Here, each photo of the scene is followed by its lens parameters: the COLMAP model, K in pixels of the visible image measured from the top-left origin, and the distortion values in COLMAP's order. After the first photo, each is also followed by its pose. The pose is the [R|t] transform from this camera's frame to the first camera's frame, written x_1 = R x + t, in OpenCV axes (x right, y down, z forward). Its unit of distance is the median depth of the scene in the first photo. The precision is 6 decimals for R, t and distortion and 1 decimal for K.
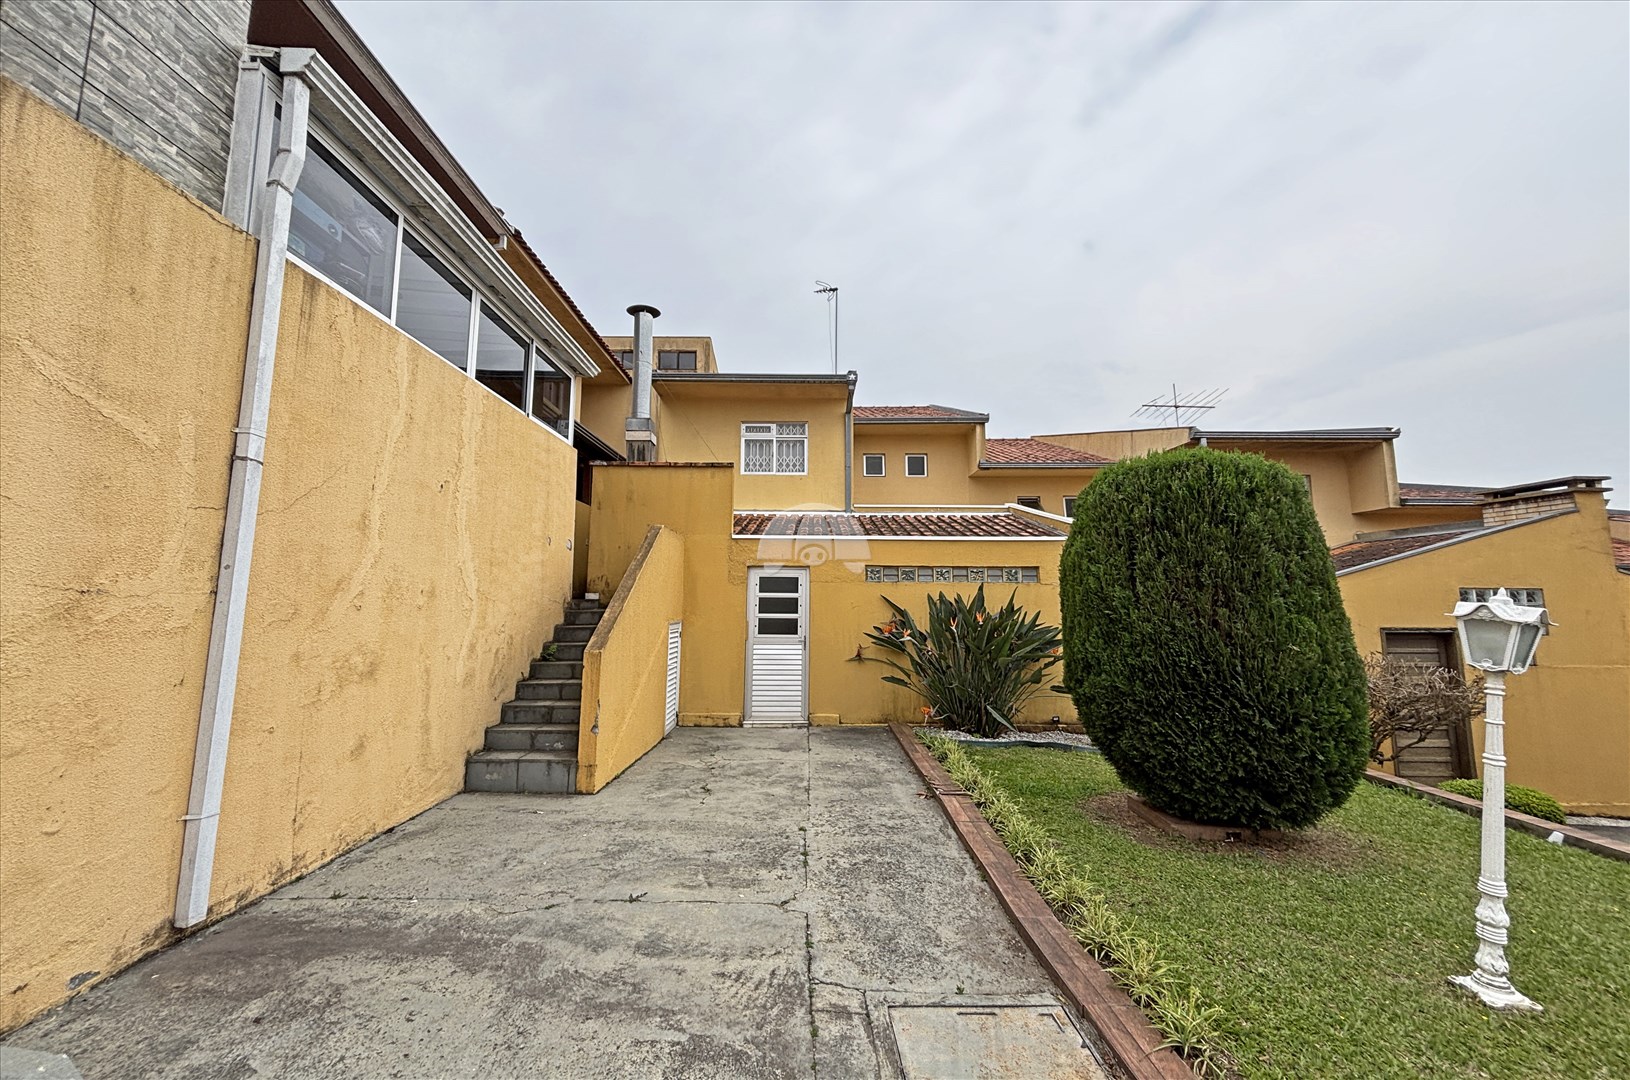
lens RADIAL K [[649.1, 0, 818.9], [0, 649.1, 528.8], [0, 0, 1]] dist [0.001600, -0.000353]
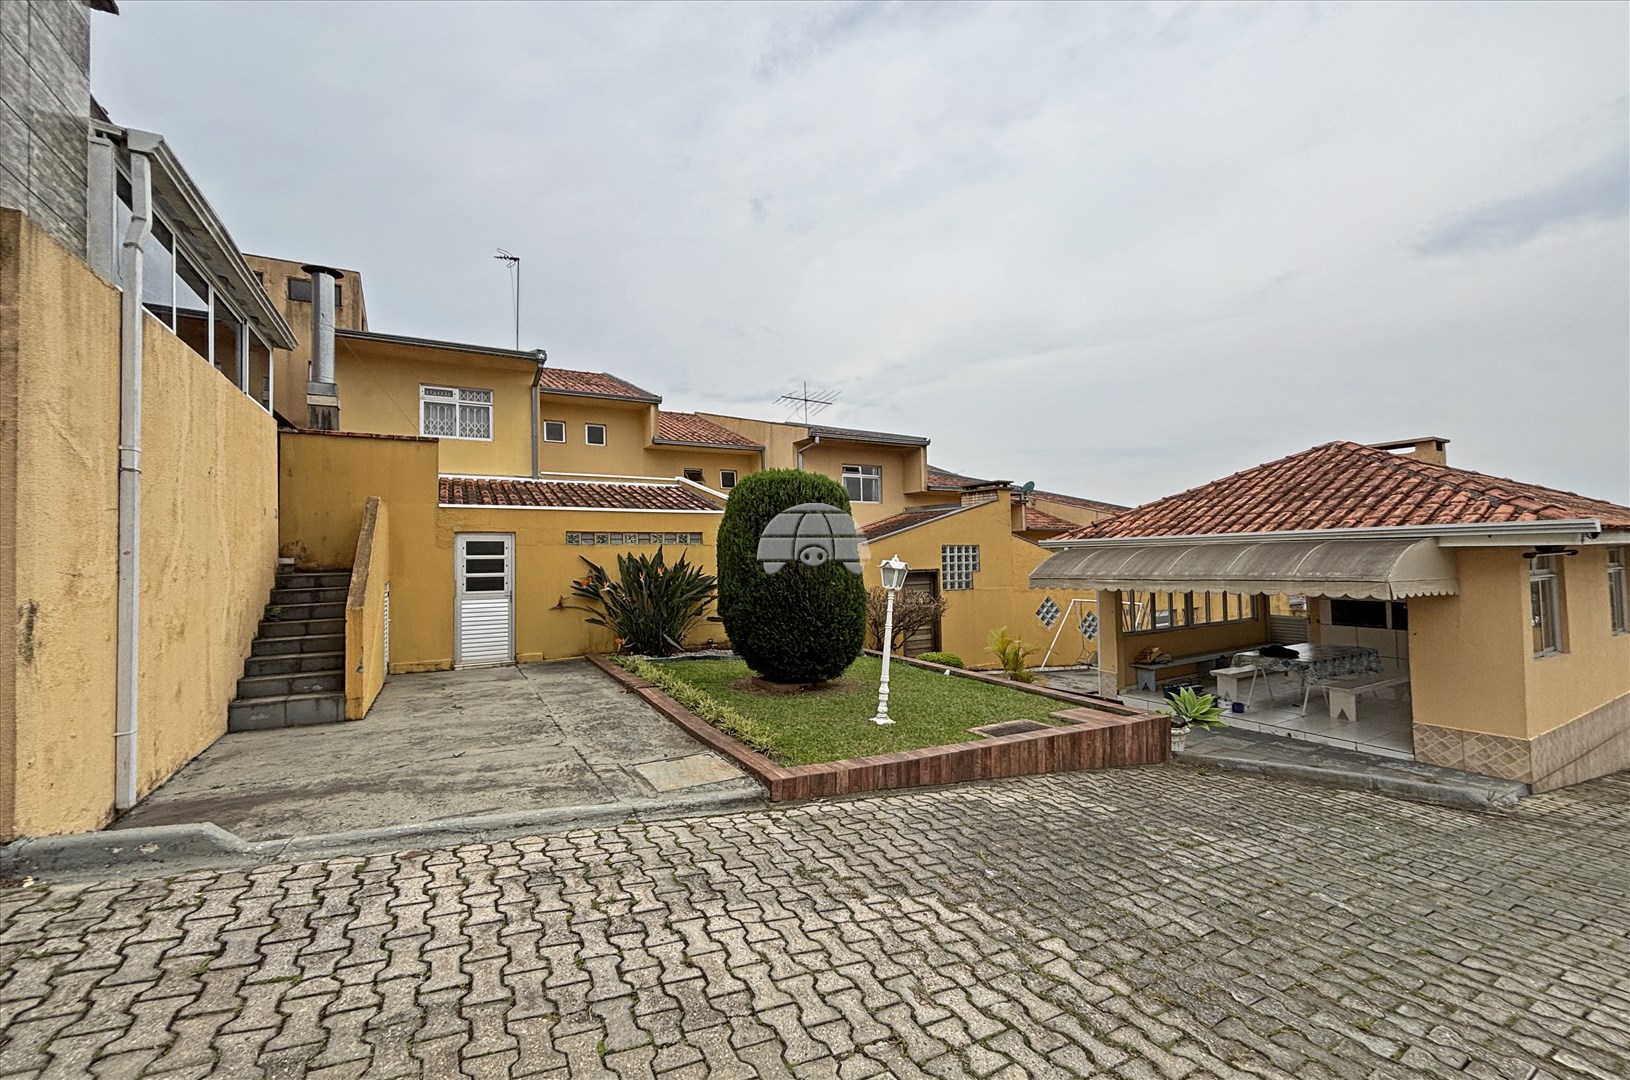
lens RADIAL K [[649.1, 0, 818.9], [0, 649.1, 528.8], [0, 0, 1]] dist [0.001600, -0.000353]
pose [[0.871025, 0.003233, 0.491228, -0.125316], [-0.040229, 0.997089, 0.064771, -0.051162], [-0.489588, -0.076179, 0.868620, -0.325121]]
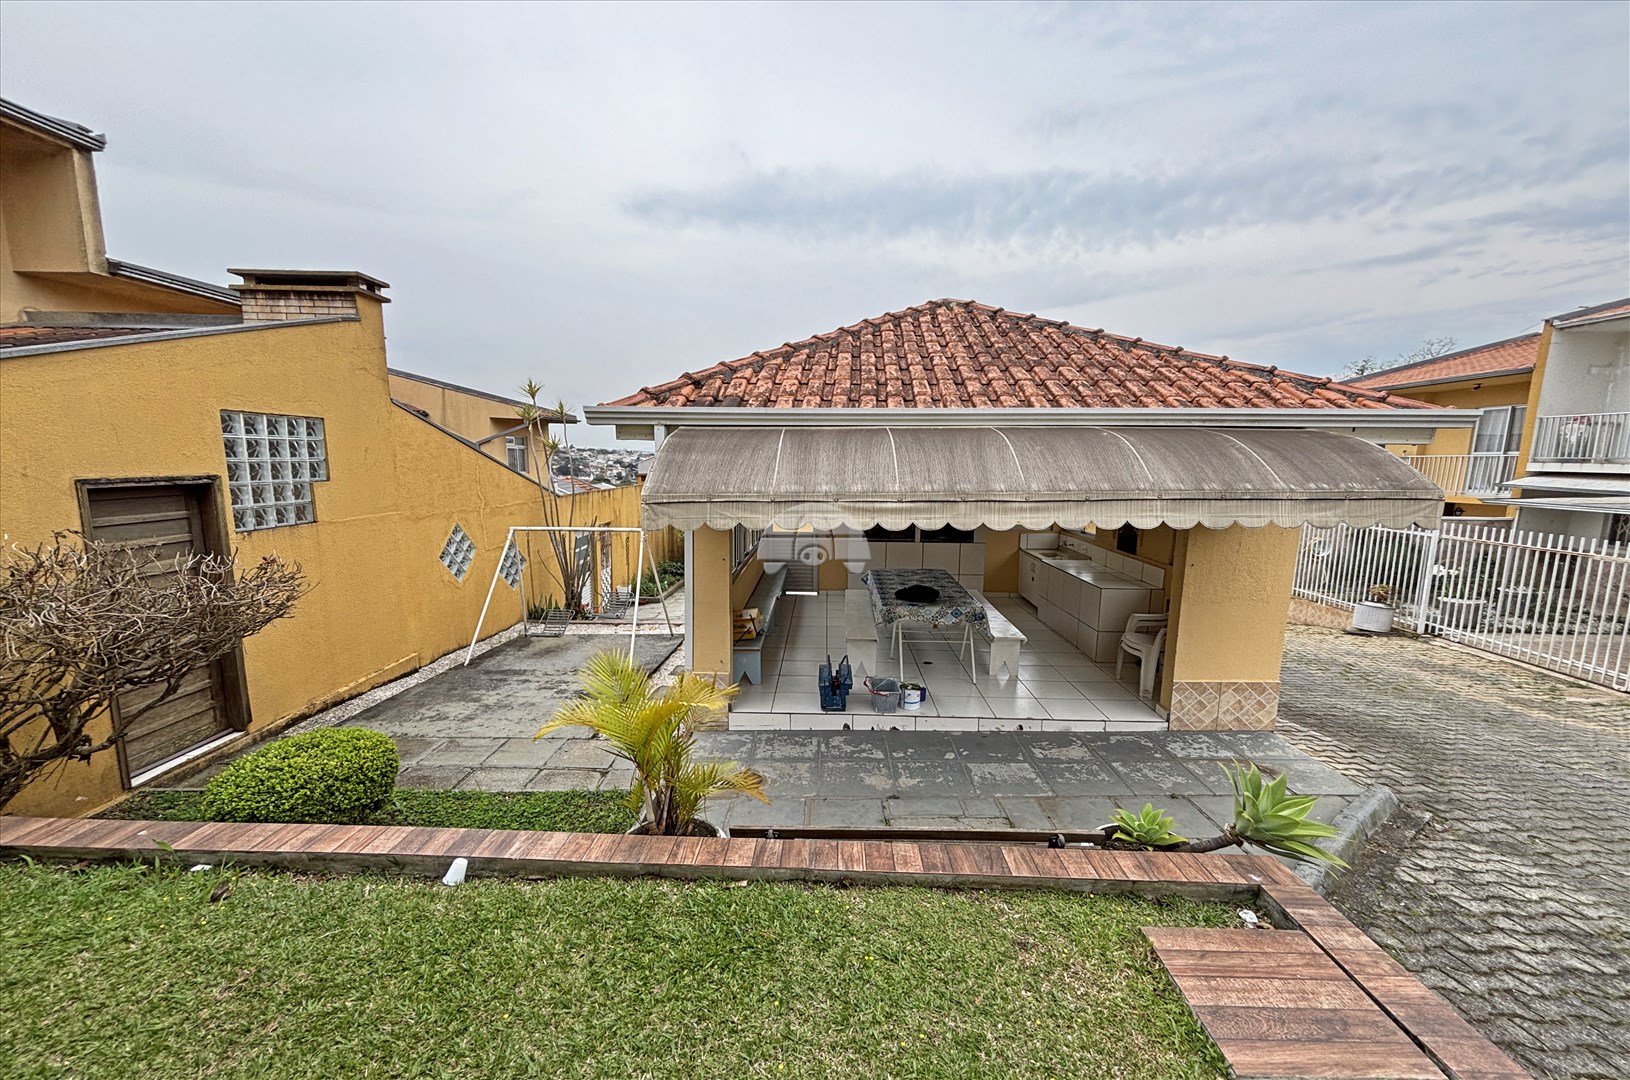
lens RADIAL K [[656.2, 0, 817.2], [0, 656.2, 548.5], [0, 0, 1]] dist [-0.000386, -0.000440]
pose [[0.025750, -0.145901, 0.988964, 0.410472], [-0.129586, 0.980458, 0.148020, 0.061145], [-0.991234, -0.131967, 0.006340, 0.467839]]
